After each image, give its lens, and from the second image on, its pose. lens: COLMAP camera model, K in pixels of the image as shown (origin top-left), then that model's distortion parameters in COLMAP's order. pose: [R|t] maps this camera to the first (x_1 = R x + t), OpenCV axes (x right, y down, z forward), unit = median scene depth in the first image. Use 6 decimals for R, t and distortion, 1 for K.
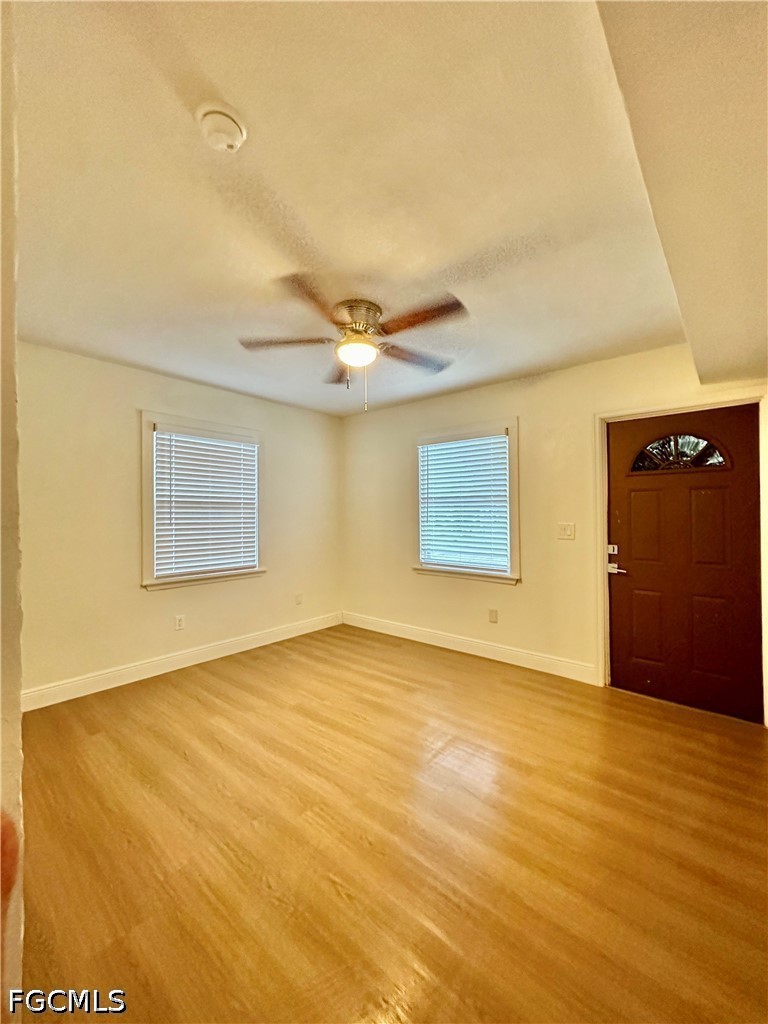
lens RADIAL K [[411.7, 0, 384.0], [0, 411.7, 512.0], [0, 0, 1]] dist [-0.000270, 0.000200]
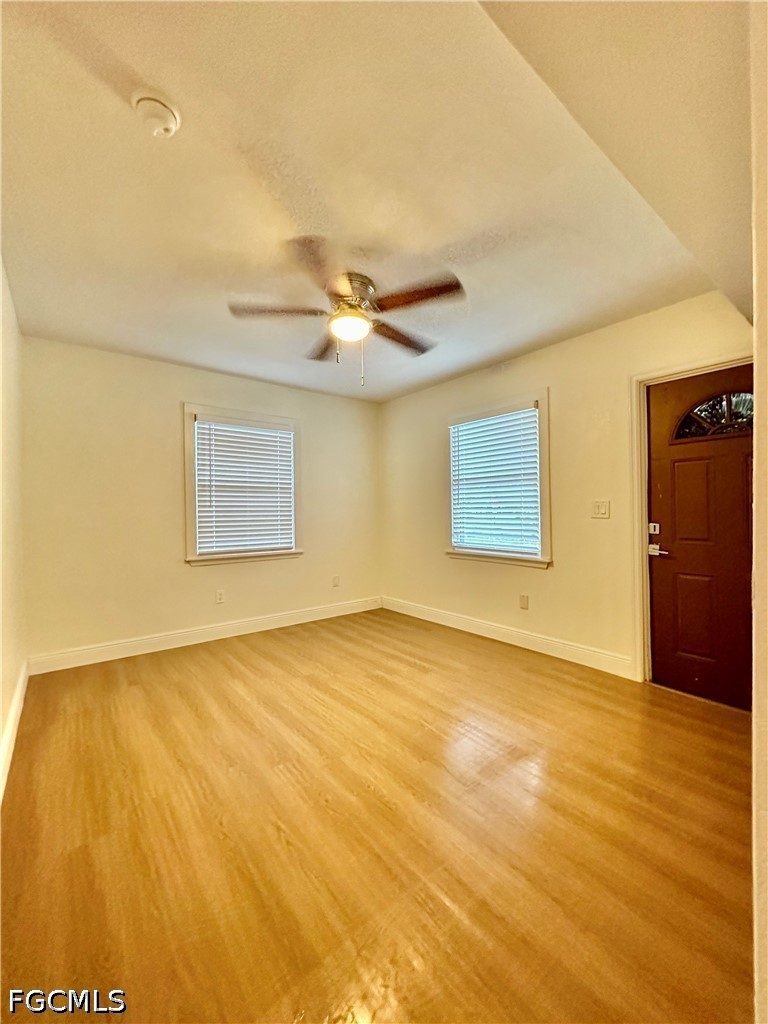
lens RADIAL K [[411.7, 0, 384.0], [0, 411.7, 512.0], [0, 0, 1]] dist [-0.000270, 0.000200]
pose [[0.980619, -0.005989, -0.195831, 0.156243], [0.007413, 0.999951, 0.006542, 0.043956], [0.195783, -0.007867, 0.980616, 0.018098]]
